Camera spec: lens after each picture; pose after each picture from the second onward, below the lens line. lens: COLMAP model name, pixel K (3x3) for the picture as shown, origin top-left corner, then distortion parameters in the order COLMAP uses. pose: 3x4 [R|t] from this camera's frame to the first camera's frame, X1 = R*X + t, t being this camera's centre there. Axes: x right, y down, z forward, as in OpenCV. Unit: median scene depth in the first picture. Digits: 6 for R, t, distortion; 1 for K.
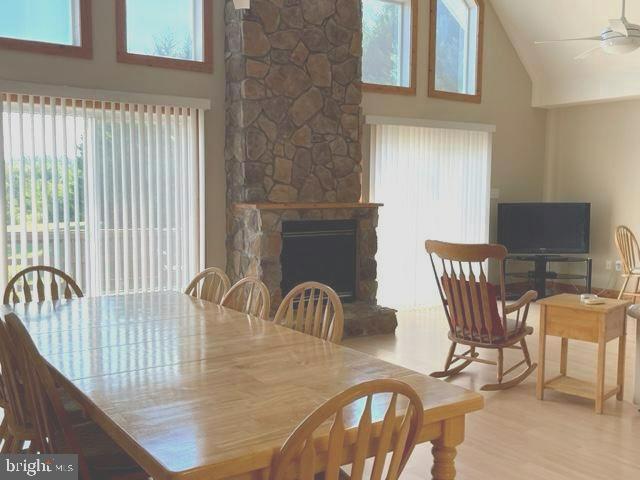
lens RADIAL K [[669.4, 0, 320.0], [0, 669.4, 240.0], [0, 0, 1]] dist [0.103980, -0.186742]
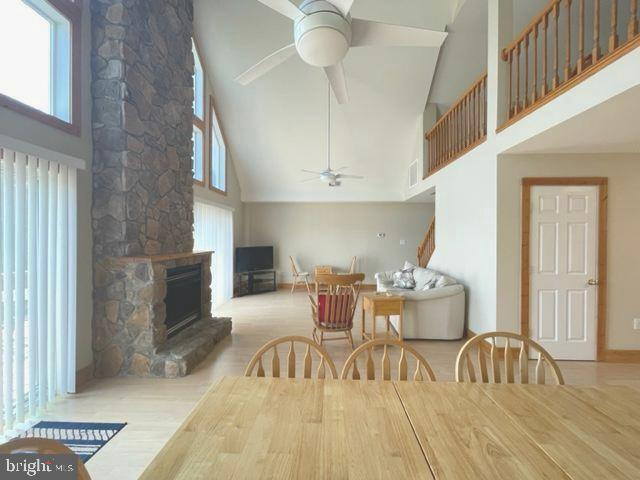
lens RADIAL K [[260.7, 0, 318.5], [0, 260.7, 238.8], [0, 0, 1]] dist [0.001301, 0.000773]
pose [[0.601367, -0.007895, 0.798934, -0.265103], [0.065174, 0.997103, -0.039205, -0.046561], [-0.796310, 0.075646, 0.600140, 0.465775]]
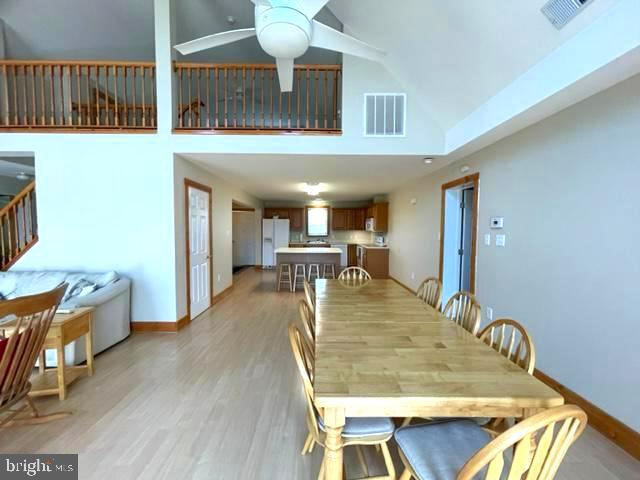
lens RADIAL K [[260.7, 0, 318.5], [0, 260.7, 238.8], [0, 0, 1]] dist [0.001301, 0.000773]
pose [[-0.826101, -0.034192, 0.562484, -0.239786], [0.034287, 0.993258, 0.110734, -0.072111], [-0.562478, 0.110763, -0.819359, 0.787051]]
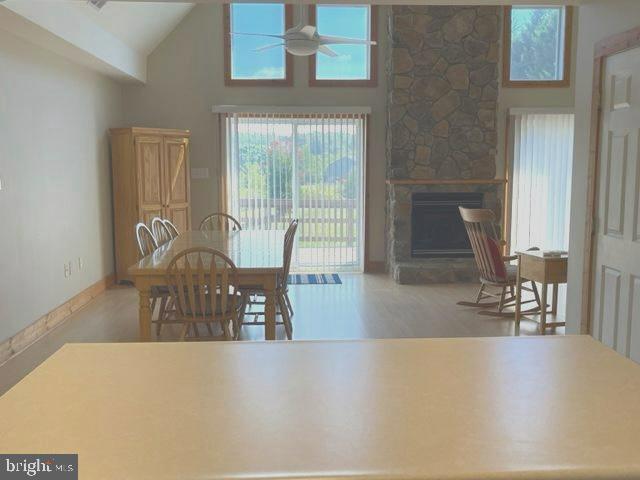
lens RADIAL K [[669.4, 0, 320.0], [0, 669.4, 240.0], [0, 0, 1]] dist [0.103980, -0.186742]
pose [[0.844477, 0.054455, -0.532817, 0.507202], [-0.036461, 0.998355, 0.044245, 0.014113], [0.534350, -0.017936, 0.845073, -0.257559]]
